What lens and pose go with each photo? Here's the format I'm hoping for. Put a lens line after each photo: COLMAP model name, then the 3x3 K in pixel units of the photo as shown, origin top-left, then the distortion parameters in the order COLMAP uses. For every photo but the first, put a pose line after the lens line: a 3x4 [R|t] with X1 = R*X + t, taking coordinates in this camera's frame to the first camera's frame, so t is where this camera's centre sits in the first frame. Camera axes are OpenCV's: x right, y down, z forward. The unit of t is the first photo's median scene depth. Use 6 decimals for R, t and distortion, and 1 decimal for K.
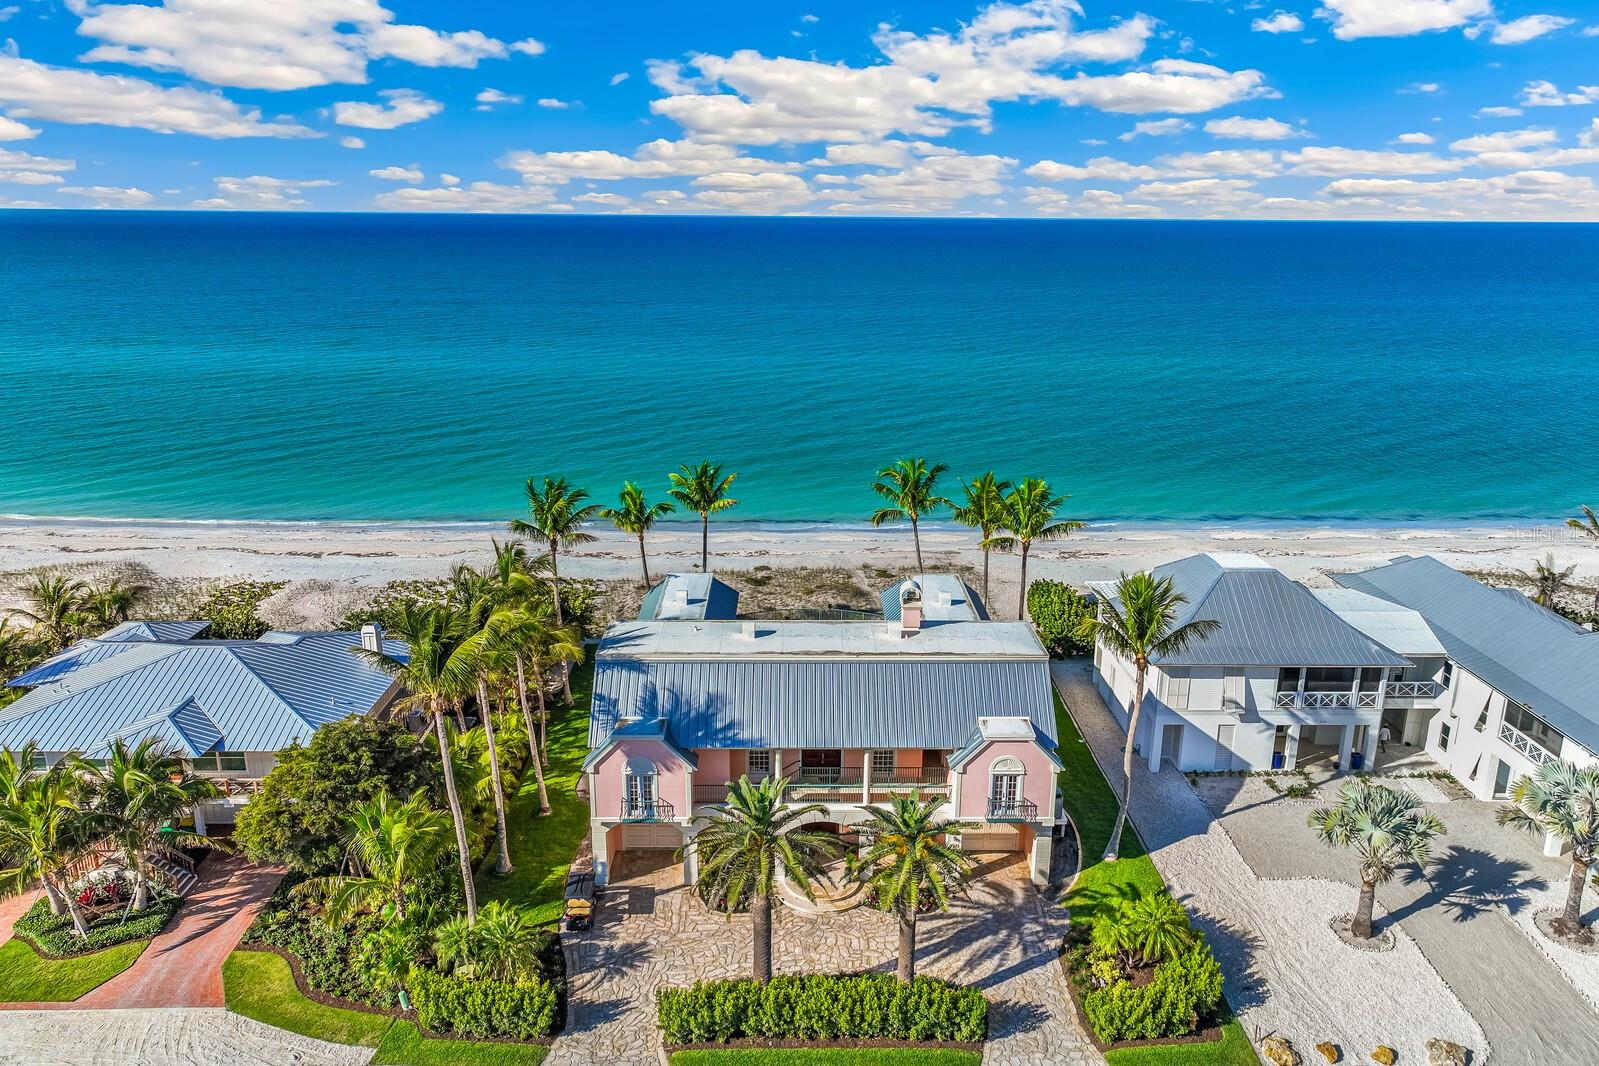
lens RADIAL K [[1131.8, 0, 799.5], [0, 1131.8, 533.0], [0, 0, 1]] dist [0.005453, -0.000999]
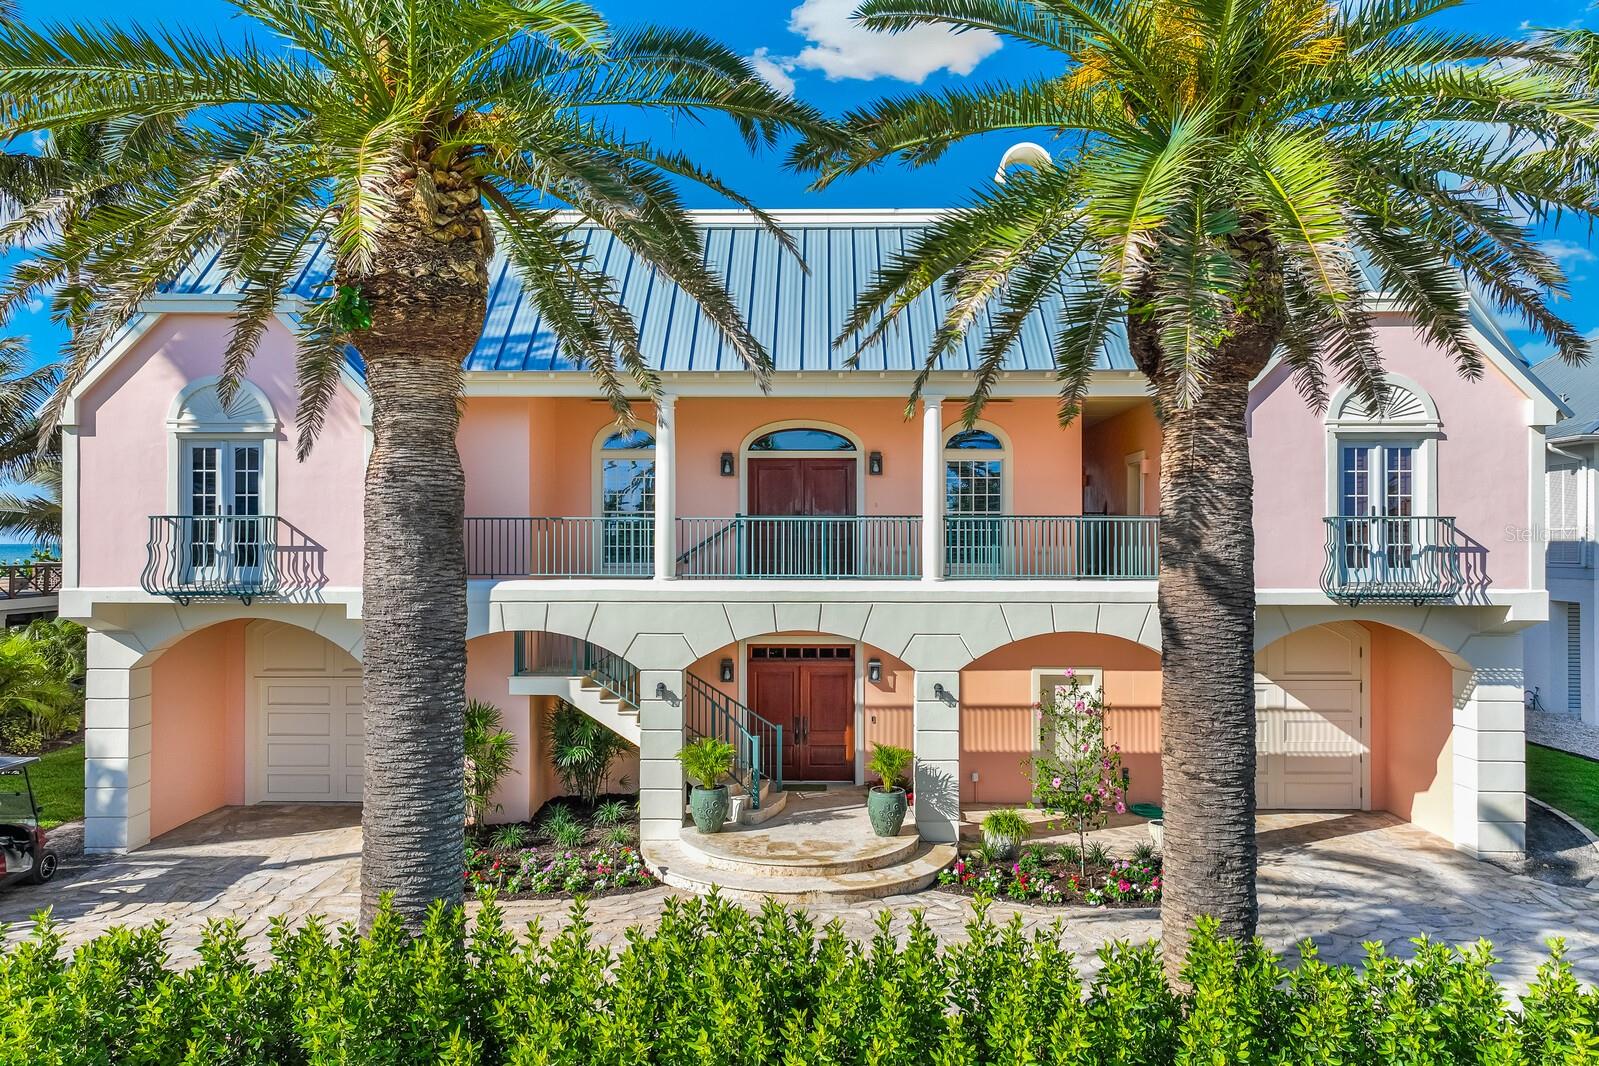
lens RADIAL K [[1131.8, 0, 799.5], [0, 1131.8, 533.0], [0, 0, 1]] dist [0.005453, -0.000999]
pose [[0.999689, -0.004270, -0.024584, 0.028782], [-0.002736, 0.960552, -0.278087, 0.316949], [0.024802, 0.278067, 0.960241, 0.681051]]
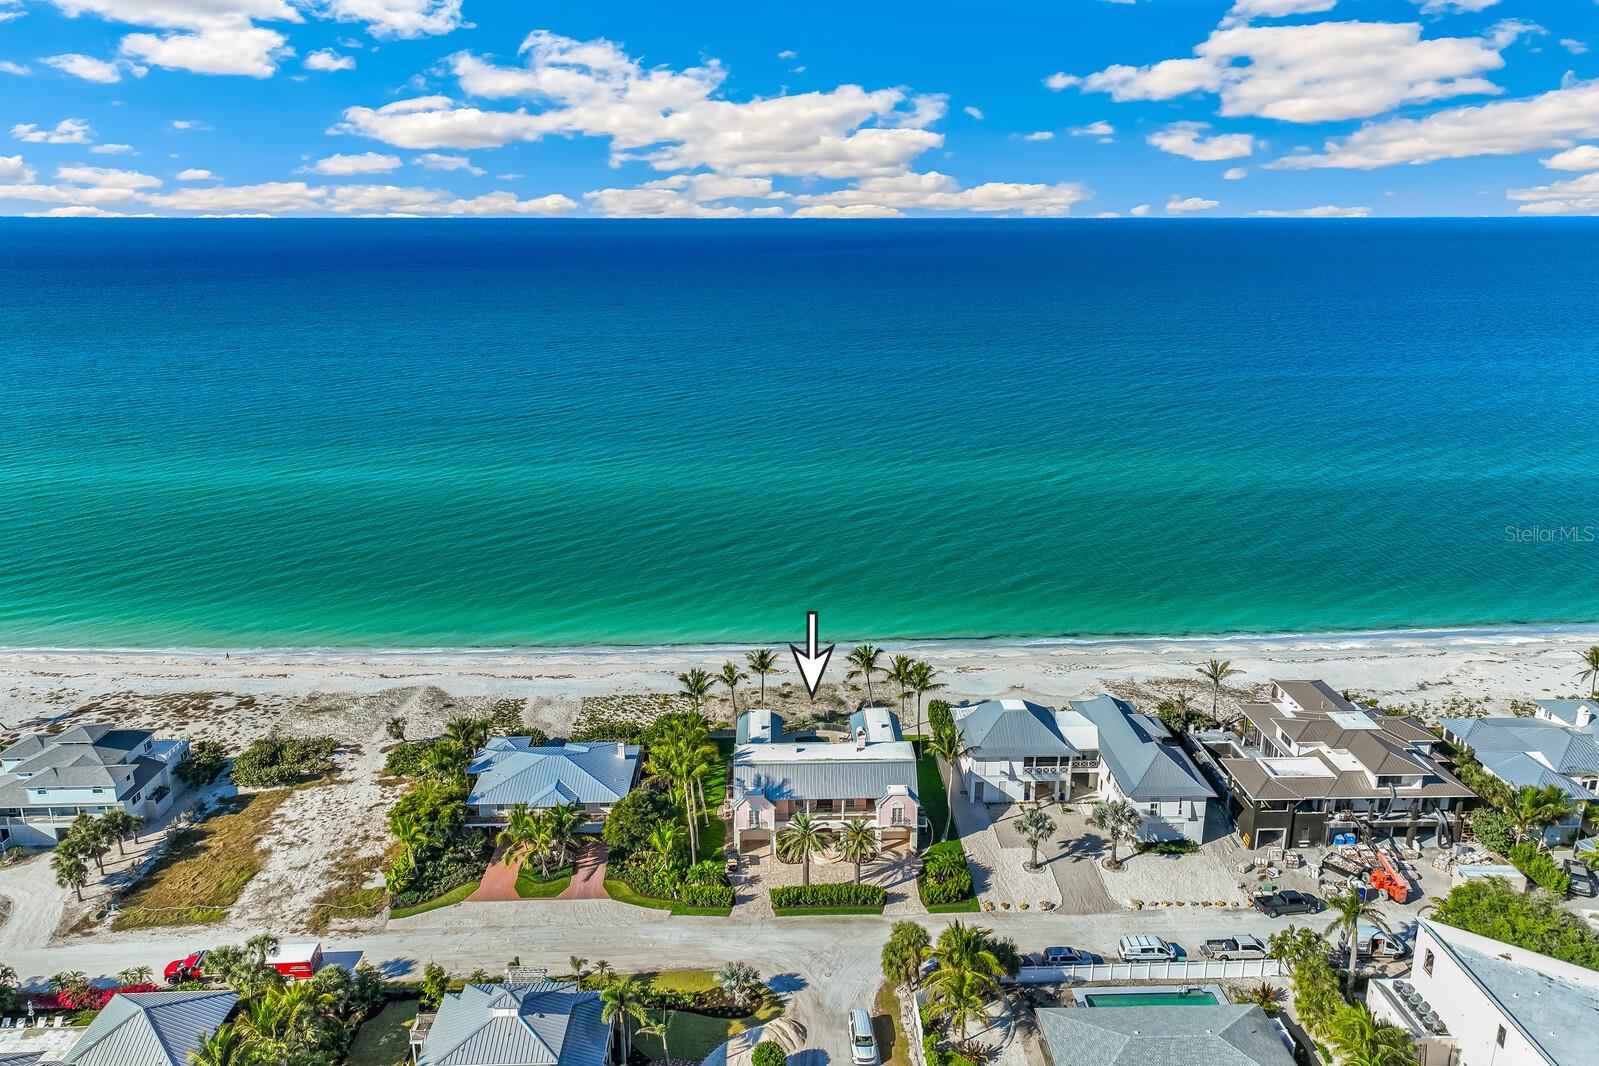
lens RADIAL K [[1131.8, 0, 799.5], [0, 1131.8, 533.0], [0, 0, 1]] dist [0.005453, -0.000999]
pose [[0.999843, -0.012655, 0.012428, -0.061731], [0.012673, 0.999919, -0.001321, -0.400779], [-0.012411, 0.001478, 0.999922, -1.528944]]
